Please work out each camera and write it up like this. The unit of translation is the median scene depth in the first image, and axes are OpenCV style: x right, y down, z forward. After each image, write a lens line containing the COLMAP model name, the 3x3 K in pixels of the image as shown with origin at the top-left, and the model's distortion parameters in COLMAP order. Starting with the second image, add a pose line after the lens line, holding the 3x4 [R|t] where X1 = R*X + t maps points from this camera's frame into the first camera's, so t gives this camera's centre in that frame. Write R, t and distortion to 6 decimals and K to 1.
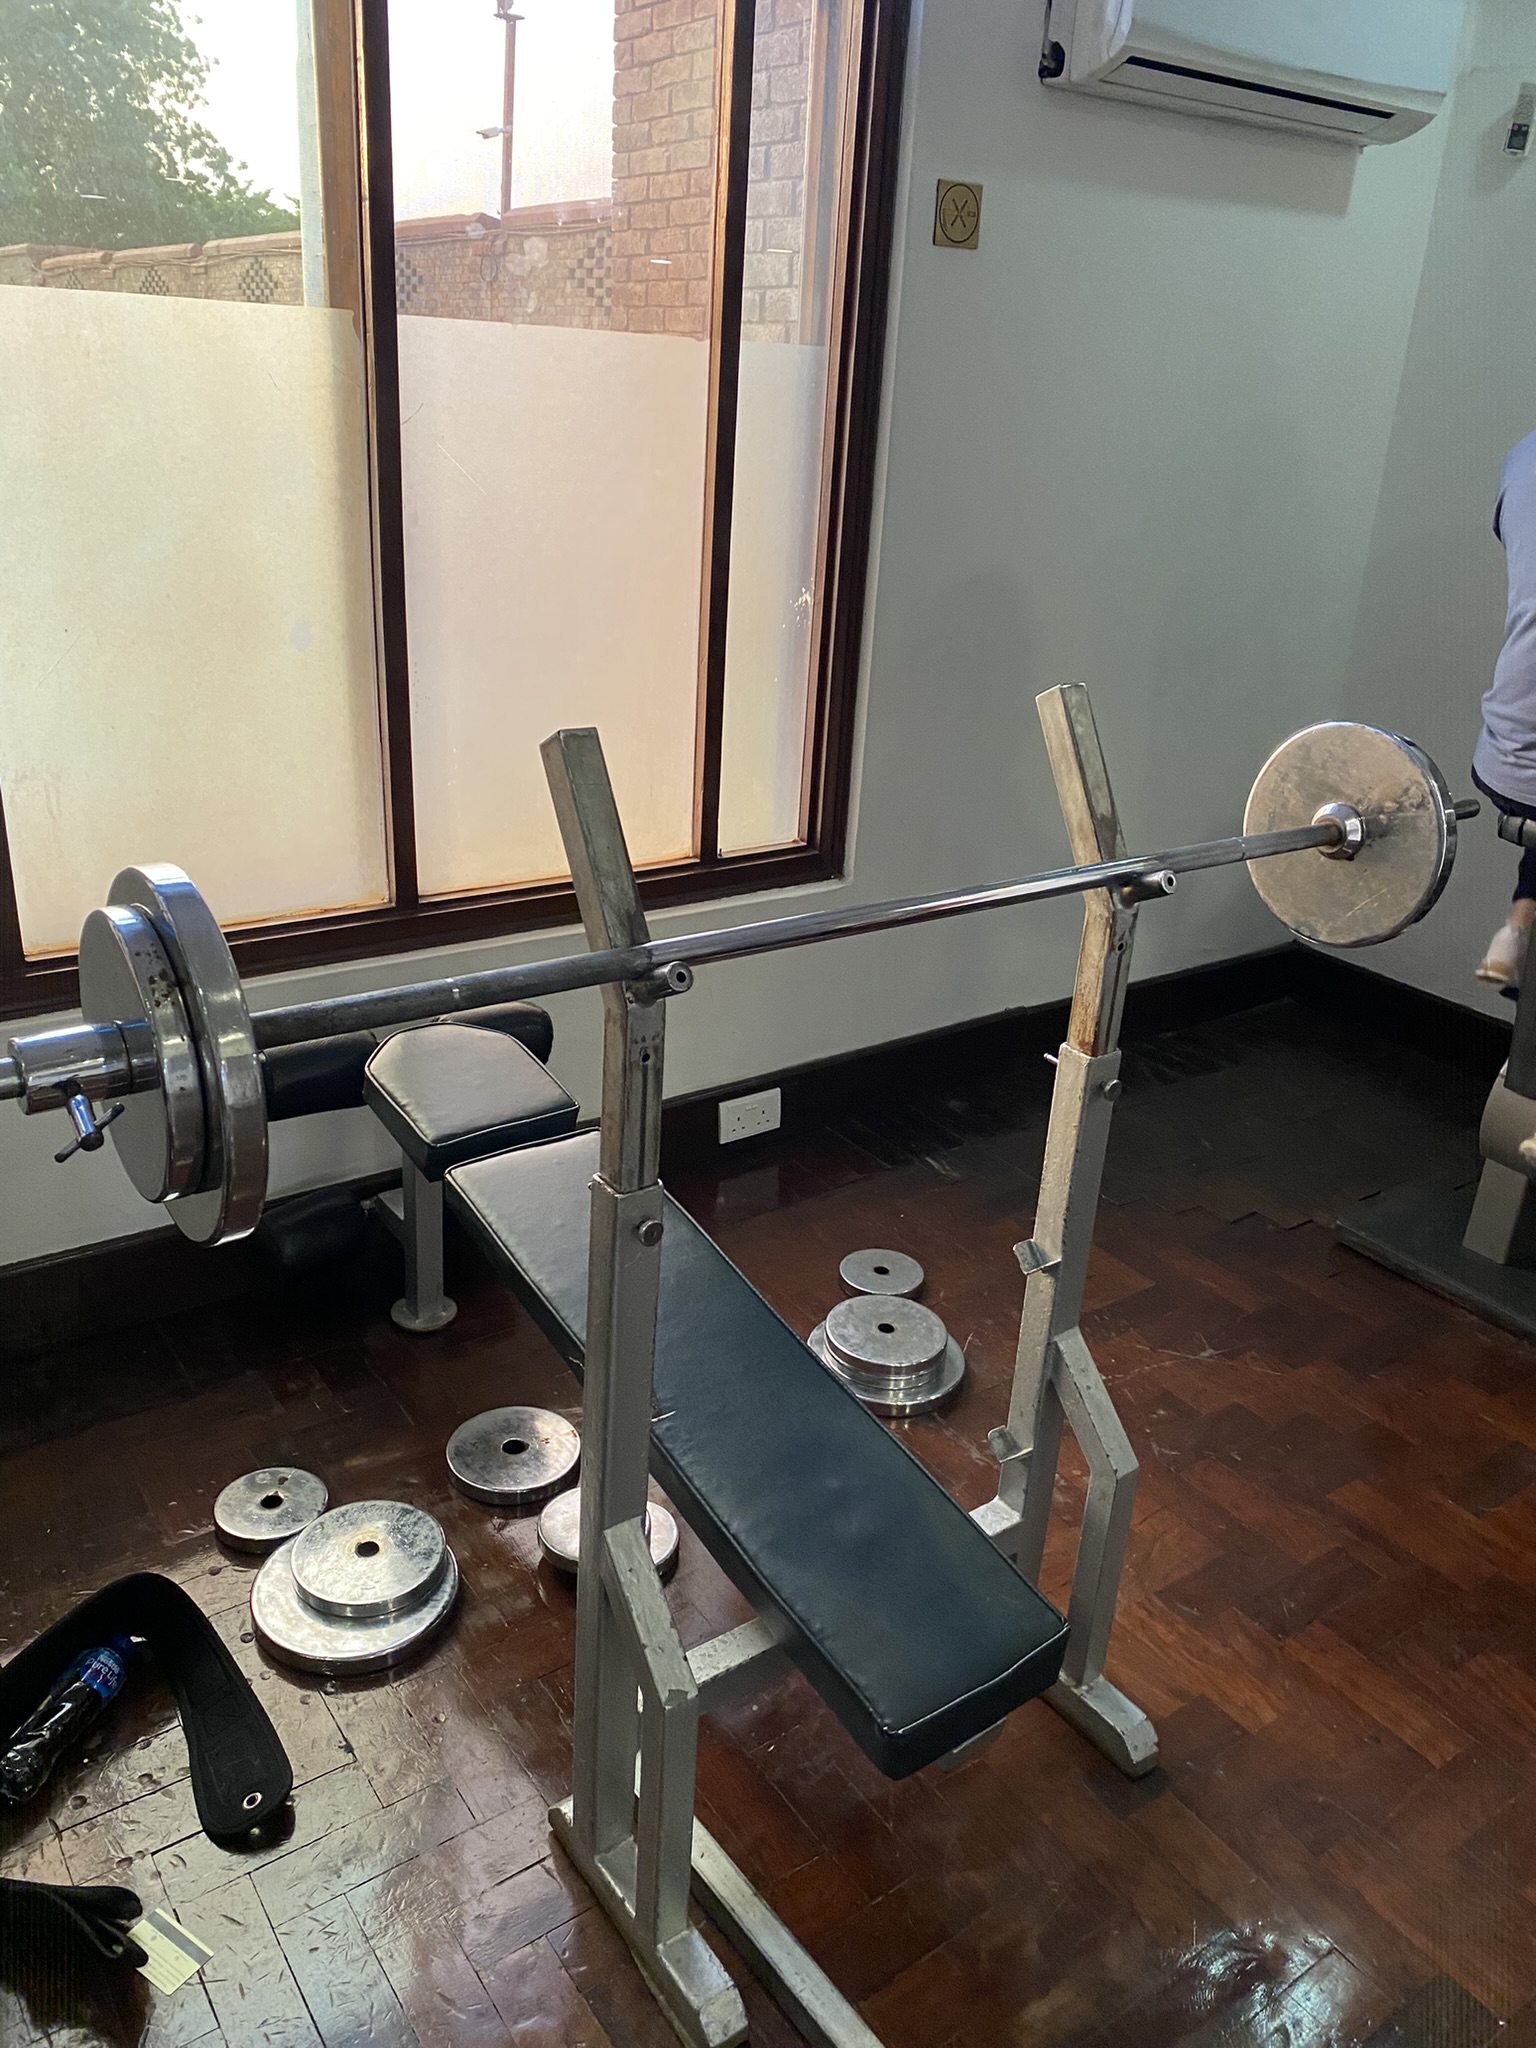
lens RADIAL K [[1567.5, 0, 773.1], [0, 1567.5, 1017.7], [0, 0, 1]] dist [0.002031, -0.004023]
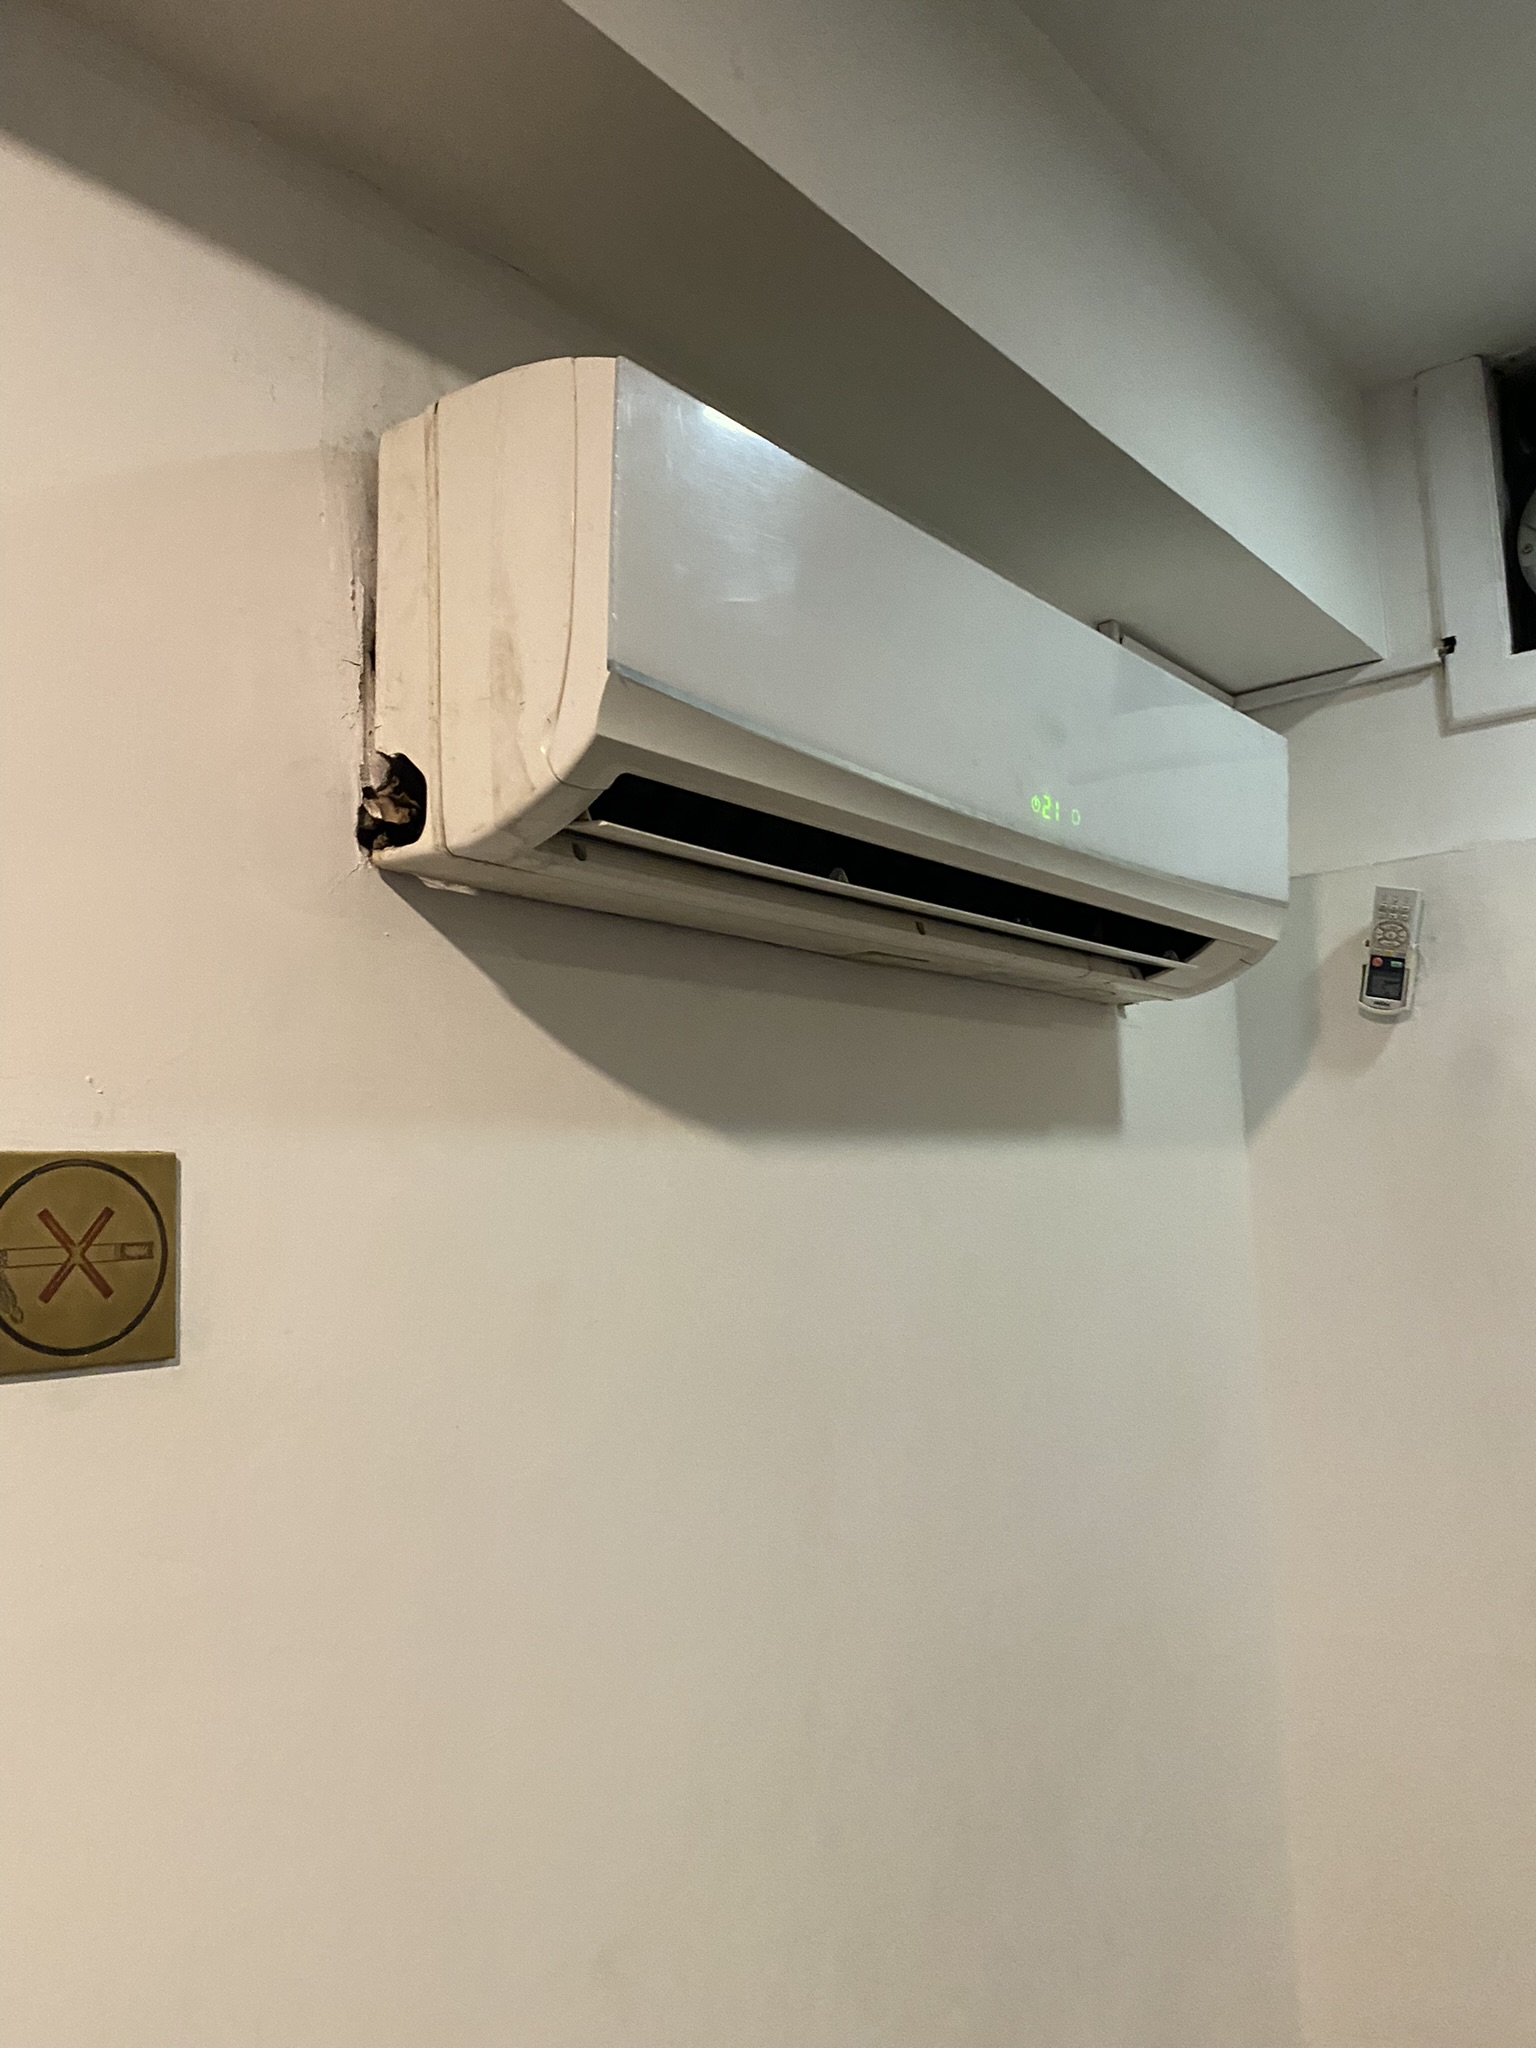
lens RADIAL K [[1567.5, 0, 770.2], [0, 1567.5, 1022.2], [0, 0, 1]] dist [0.002031, -0.004023]
pose [[0.962427, -0.037216, 0.268977, 0.161807], [0.163942, 0.869290, -0.466325, -0.397690], [-0.216464, 0.492900, 0.842729, 0.717270]]
